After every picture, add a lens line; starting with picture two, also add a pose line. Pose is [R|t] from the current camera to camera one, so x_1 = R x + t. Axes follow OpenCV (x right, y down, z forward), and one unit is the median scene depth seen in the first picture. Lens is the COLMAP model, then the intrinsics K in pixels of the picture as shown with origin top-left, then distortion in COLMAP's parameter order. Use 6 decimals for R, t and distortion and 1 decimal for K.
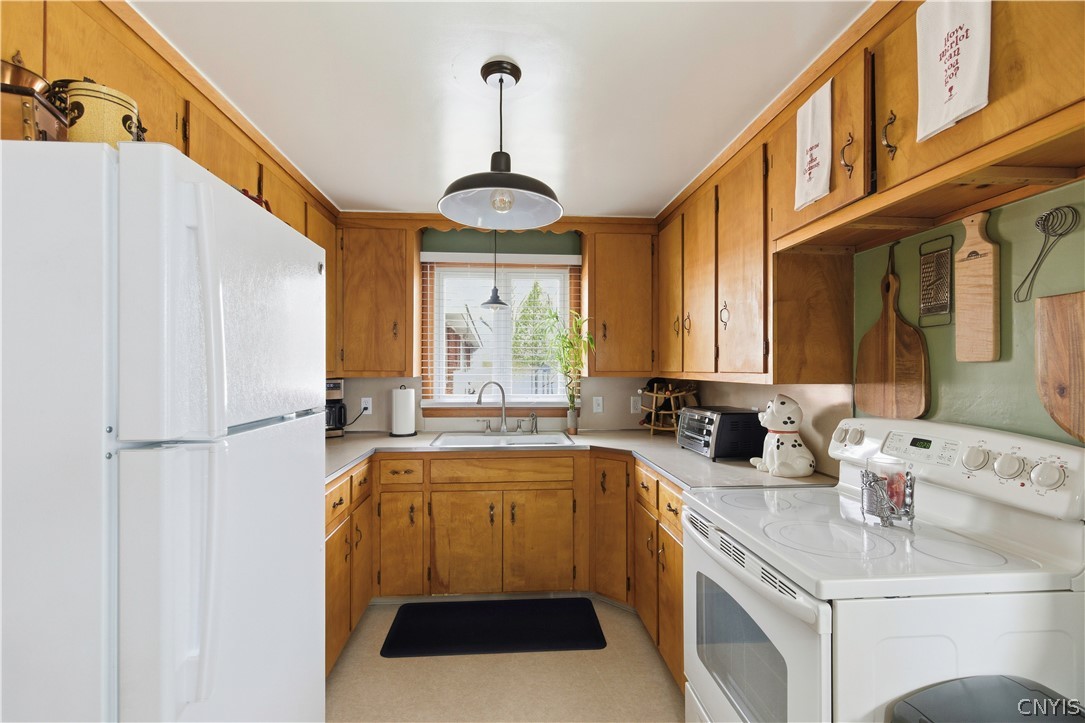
lens RADIAL K [[491.7, 0, 536.5], [0, 491.7, 365.3], [0, 0, 1]] dist [-0.002120, -0.000295]
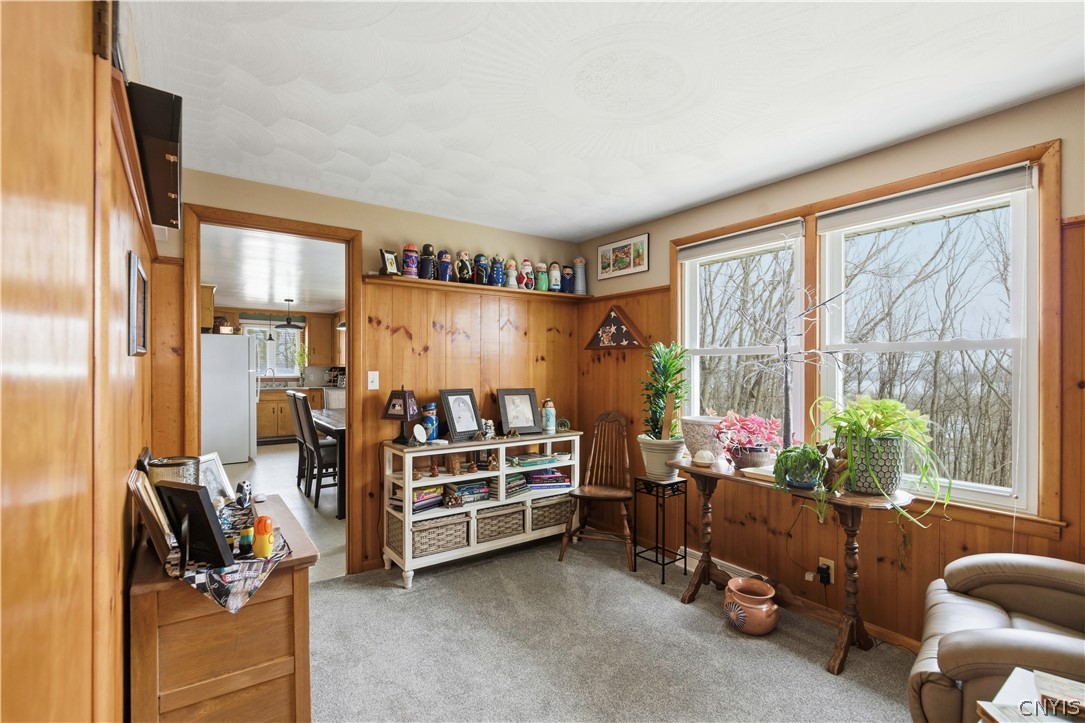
lens RADIAL K [[491.7, 0, 532.2], [0, 491.7, 366.6], [0, 0, 1]] dist [-0.002120, -0.000295]
pose [[0.856586, 0.002410, 0.515998, -0.425835], [-0.005176, 0.999979, 0.003921, 0.009077], [-0.515978, -0.006030, 0.856581, -3.588540]]
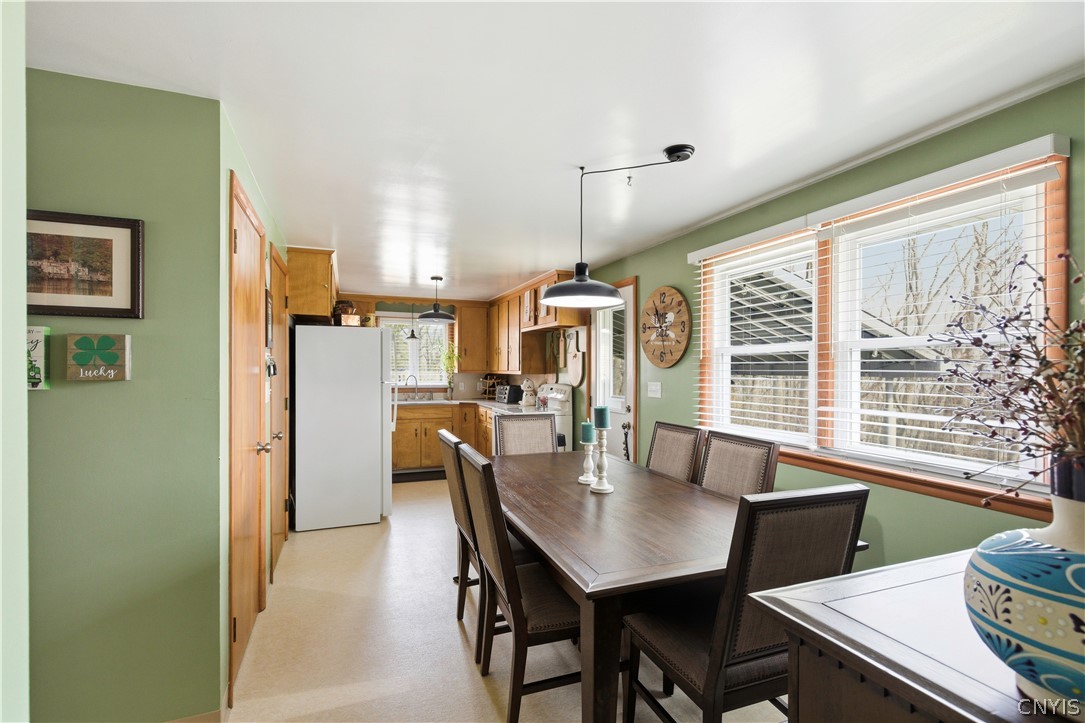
lens RADIAL K [[491.7, 0, 541.9], [0, 491.7, 366.9], [0, 0, 1]] dist [-0.002120, -0.000295]
pose [[0.953142, 0.004036, 0.302498, -0.330484], [-0.004516, 0.999989, 0.000888, -0.011052], [-0.302491, -0.002213, 0.953150, -1.976476]]
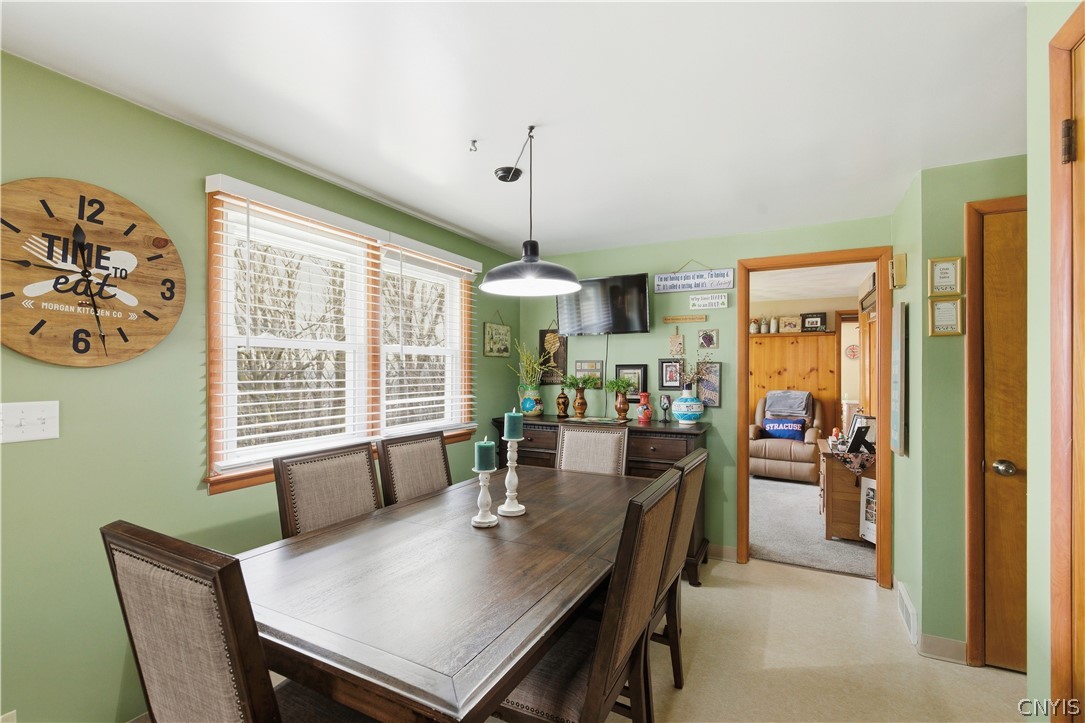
lens RADIAL K [[491.7, 0, 537.9], [0, 491.7, 367.2], [0, 0, 1]] dist [-0.002120, -0.000295]
pose [[-0.849347, 0.005697, 0.527804, -0.415562], [0.001080, 0.999958, -0.009056, 0.002447], [-0.527833, -0.007122, -0.849318, 0.056138]]
